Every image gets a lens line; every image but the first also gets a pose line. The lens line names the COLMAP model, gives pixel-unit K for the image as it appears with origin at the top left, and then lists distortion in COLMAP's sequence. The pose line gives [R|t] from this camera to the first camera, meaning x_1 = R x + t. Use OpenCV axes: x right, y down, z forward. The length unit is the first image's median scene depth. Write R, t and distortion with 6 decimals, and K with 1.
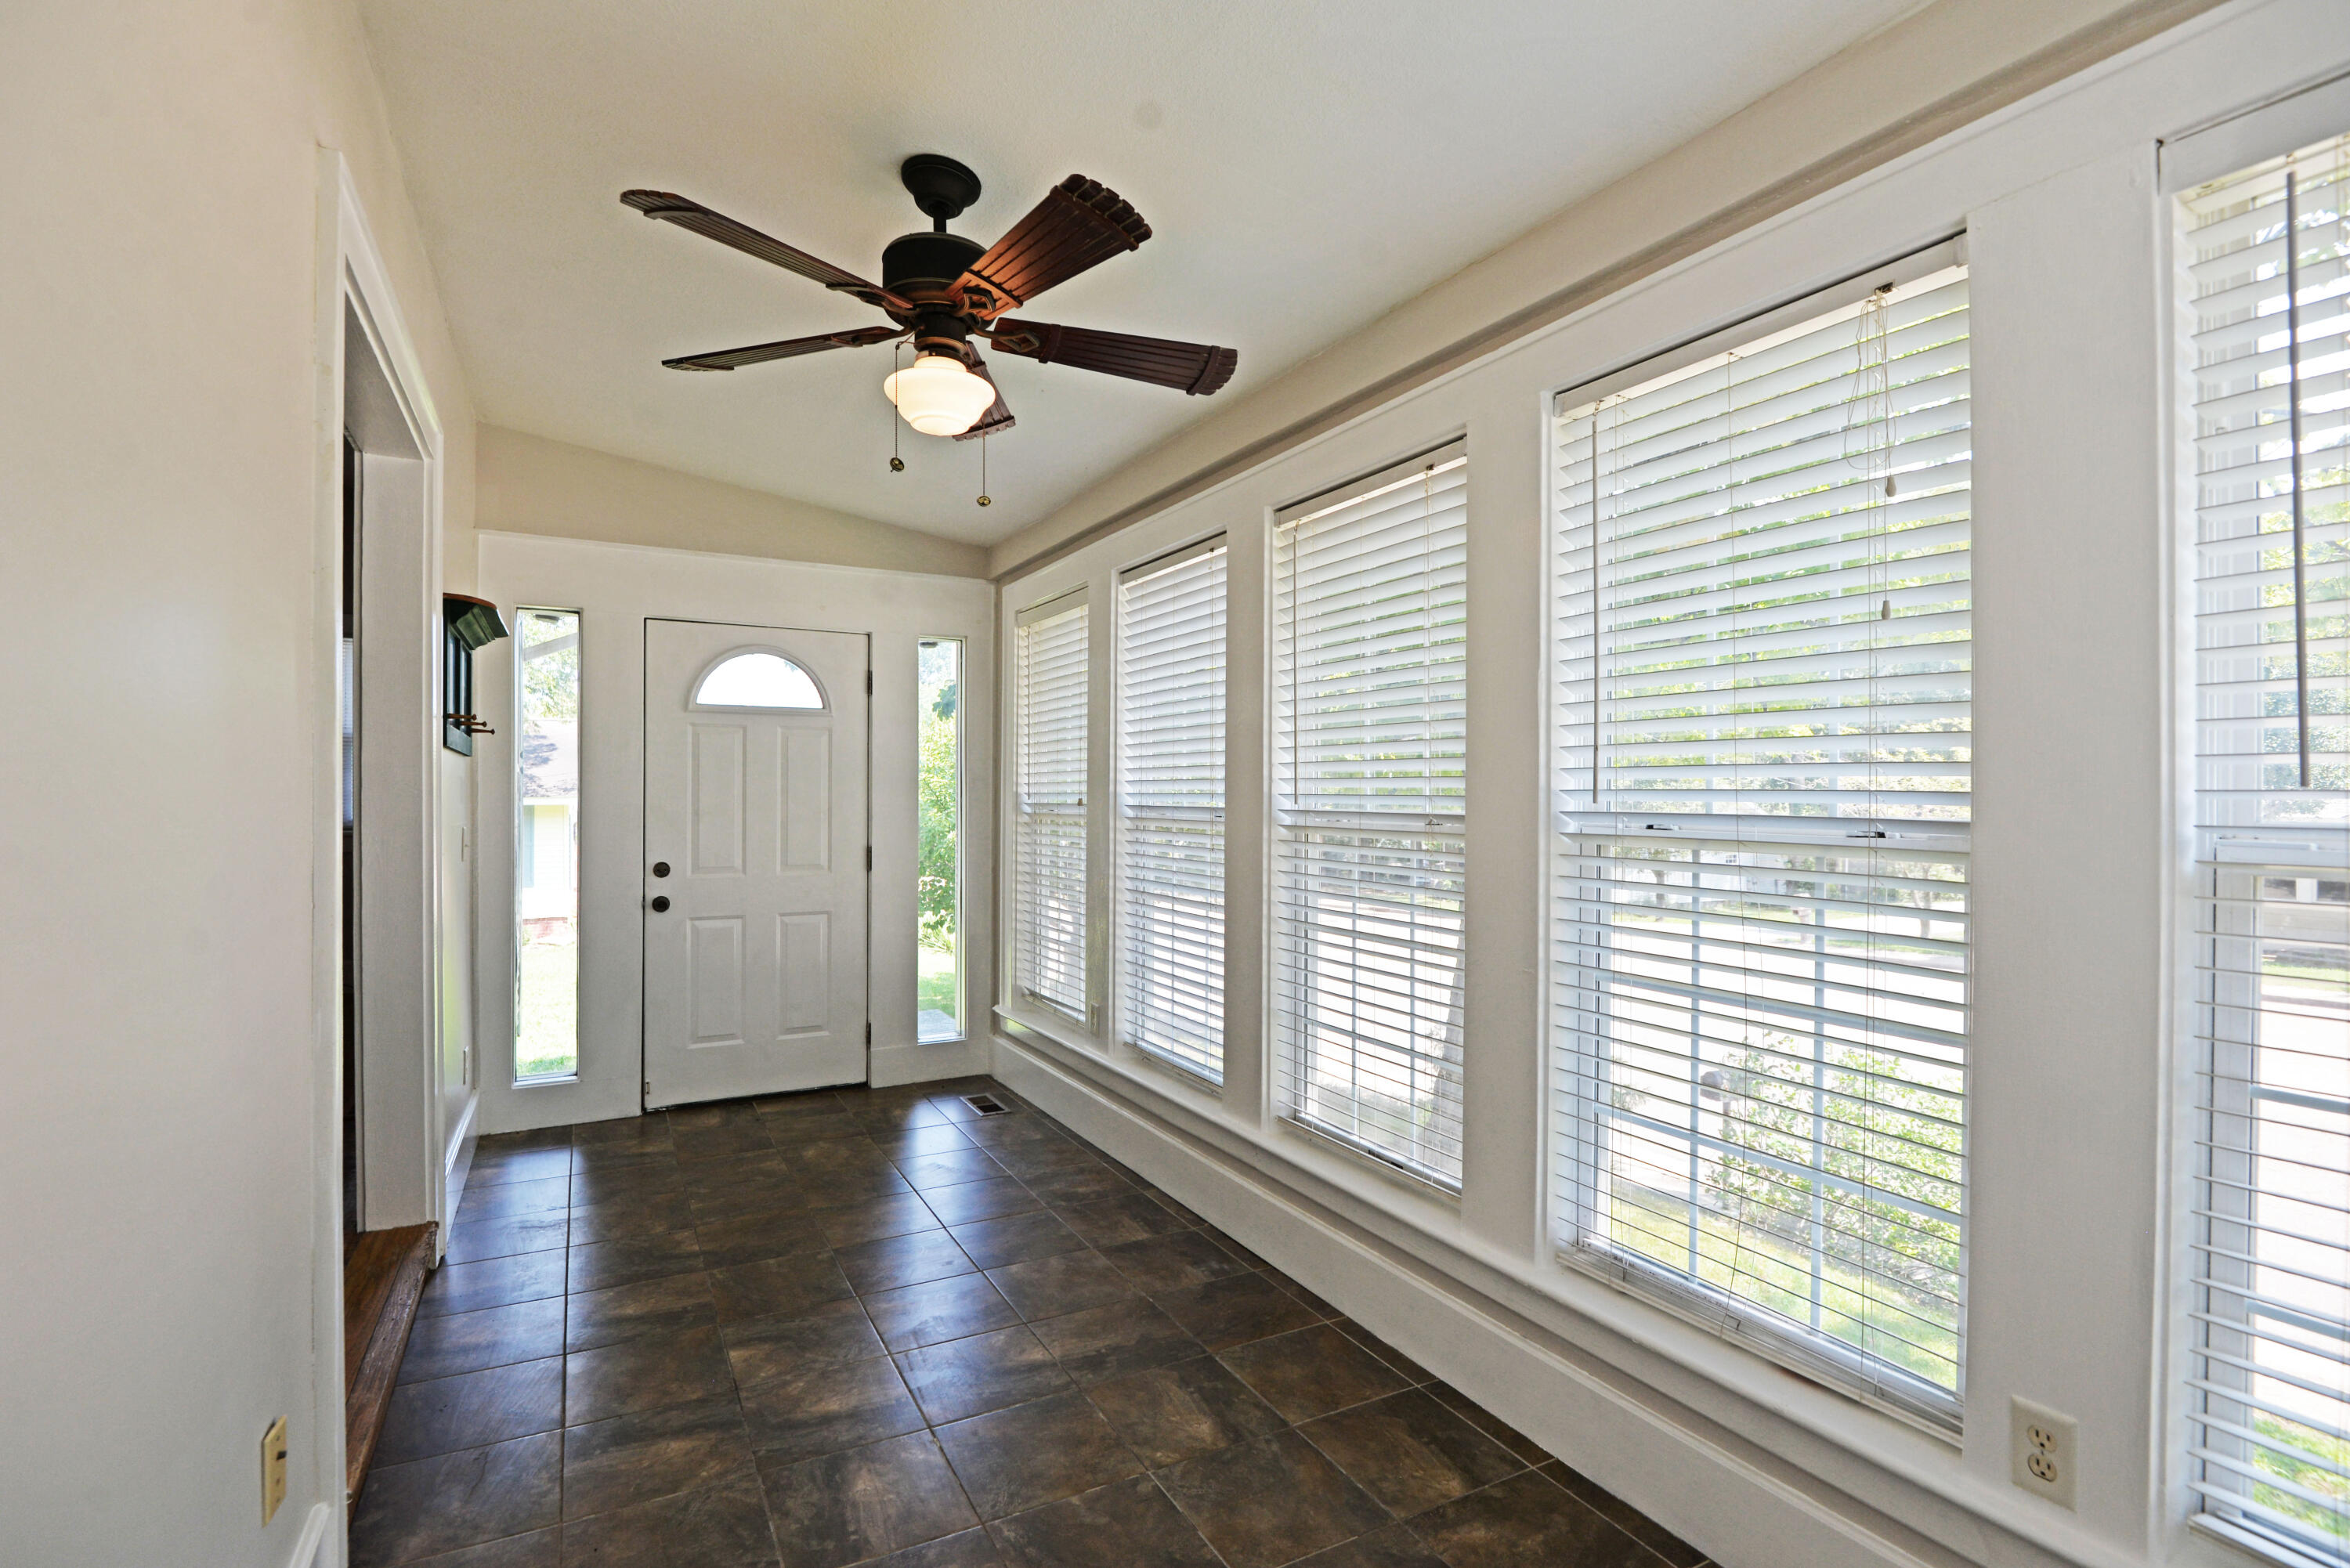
lens RADIAL K [[1082.2, 0, 1163.6], [0, 1082.2, 788.1], [0, 0, 1]] dist [-0.013851, -0.005266]
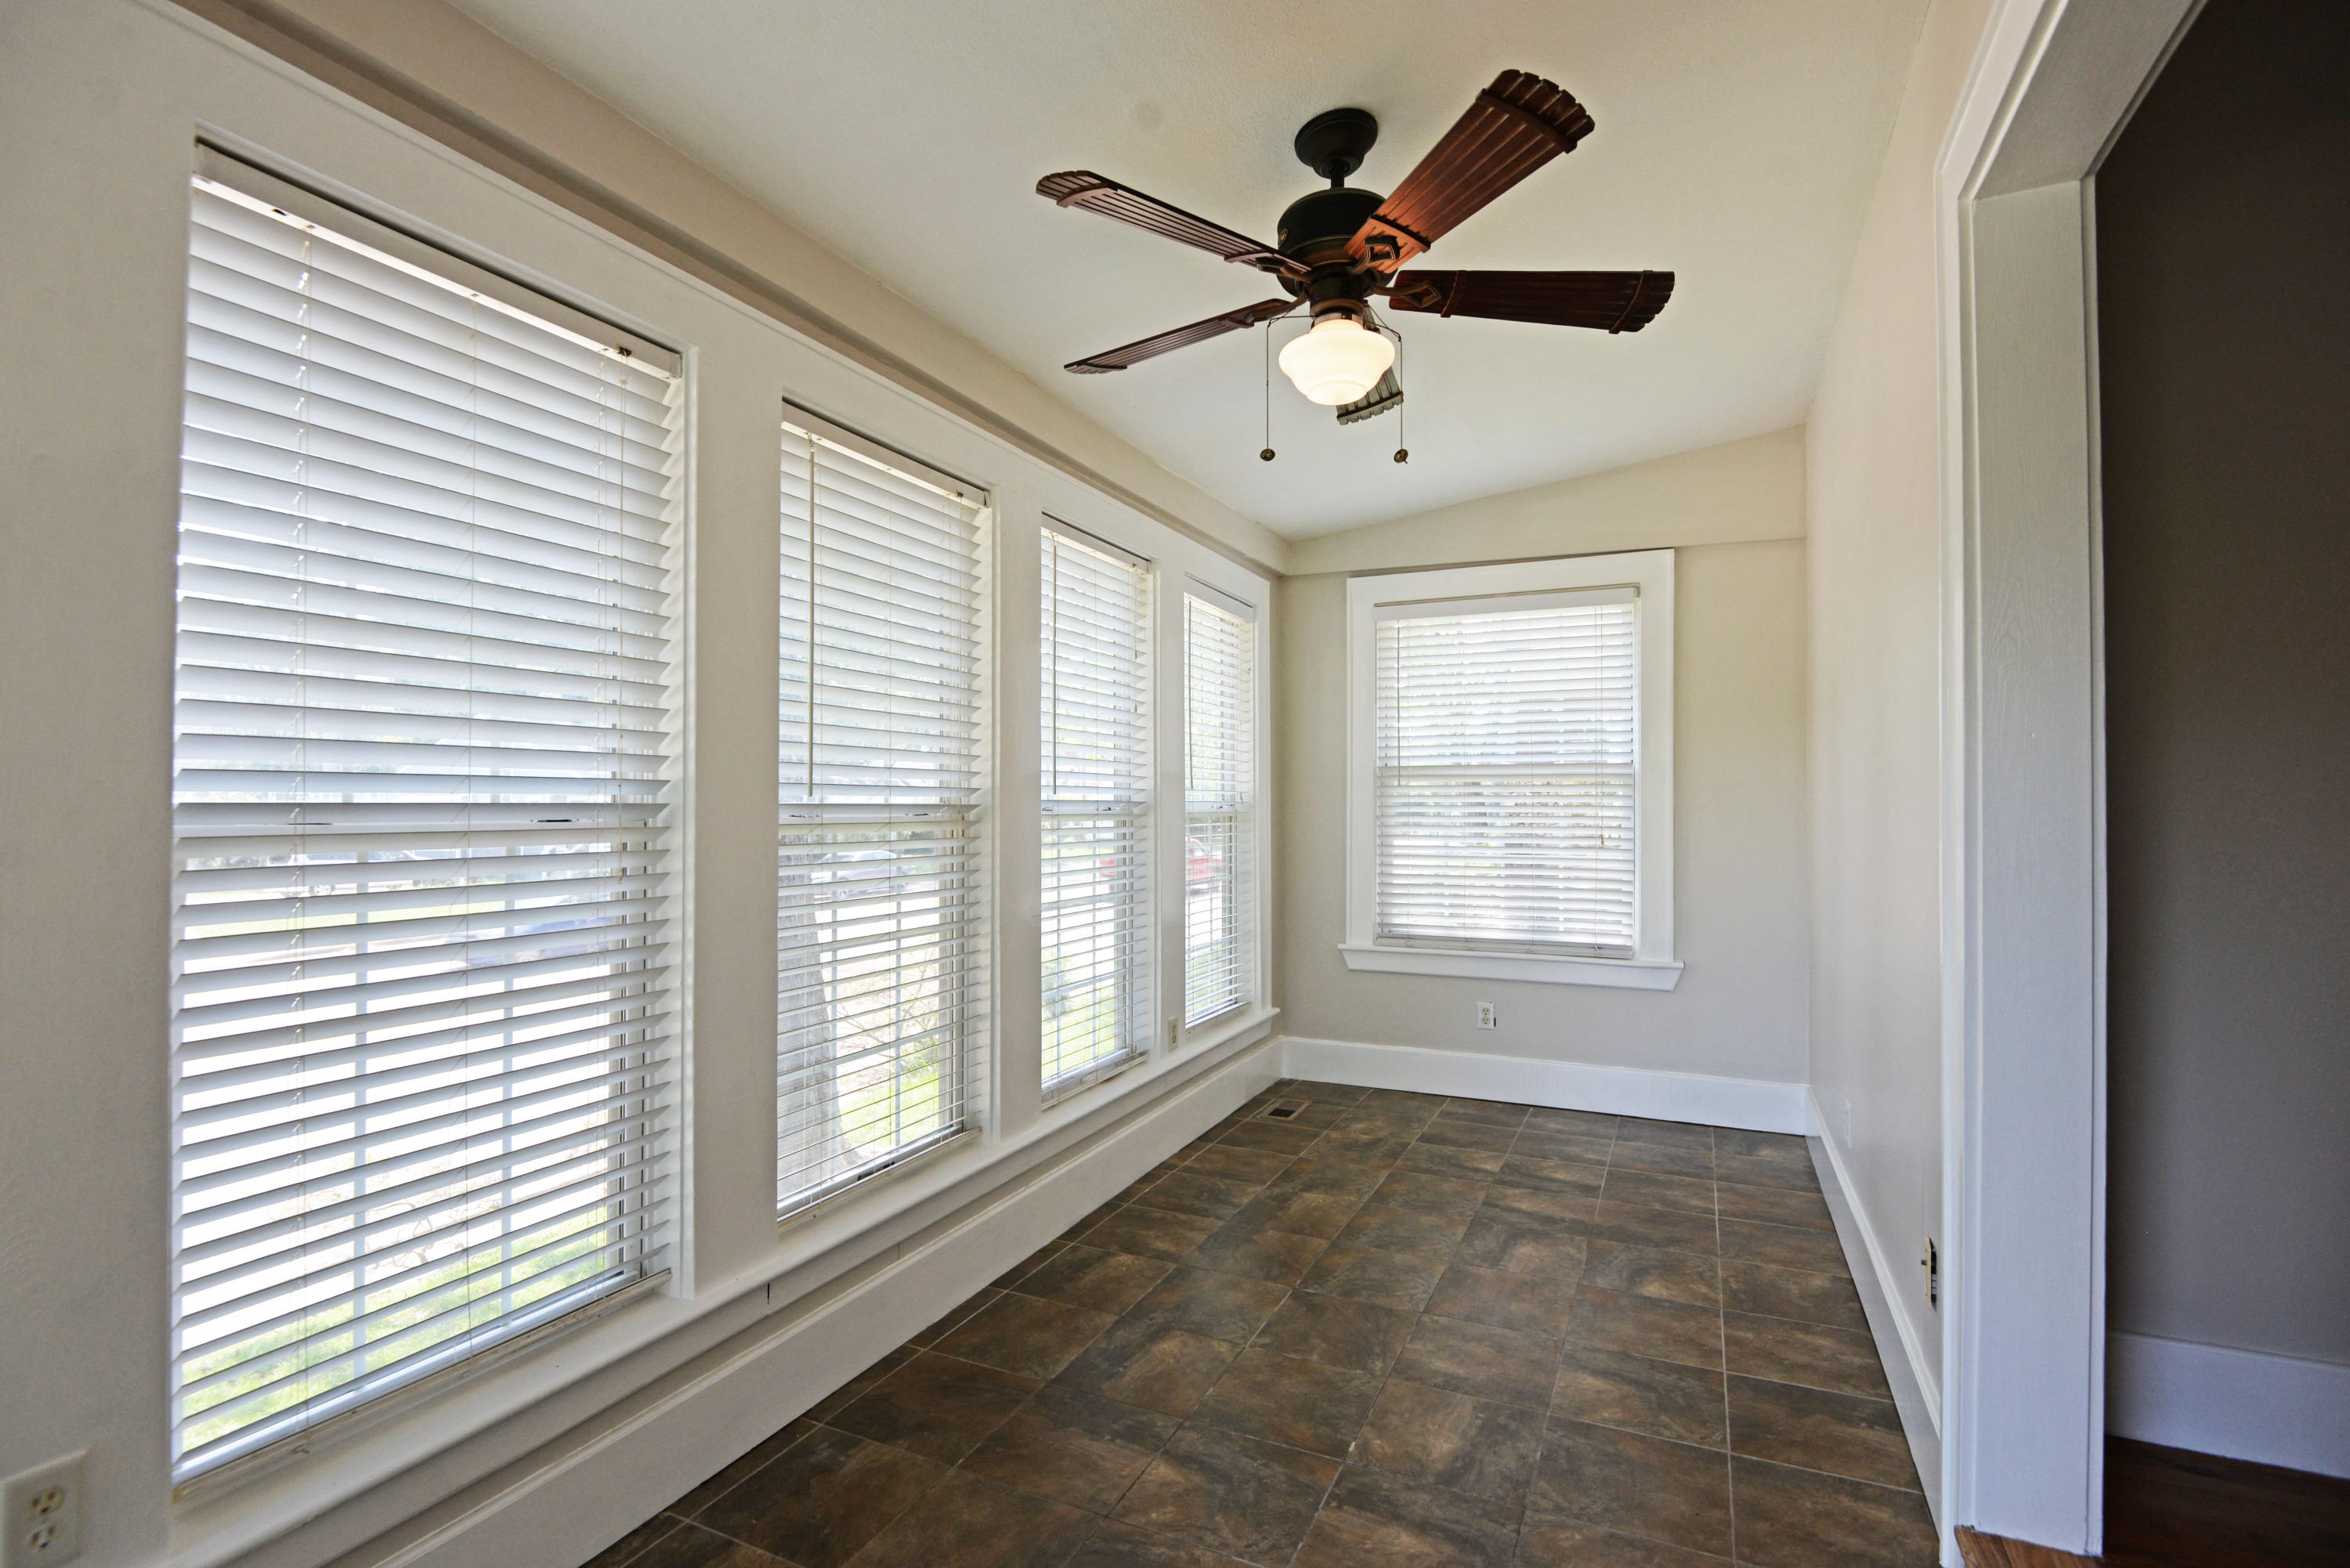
lens RADIAL K [[1082.2, 0, 1163.6], [0, 1082.2, 788.1], [0, 0, 1]] dist [-0.013851, -0.005266]
pose [[-0.589472, 0.007276, 0.807756, -0.838201], [-0.006412, 0.999886, -0.013686, 0.022151], [-0.807763, -0.013247, -0.589358, 1.597187]]
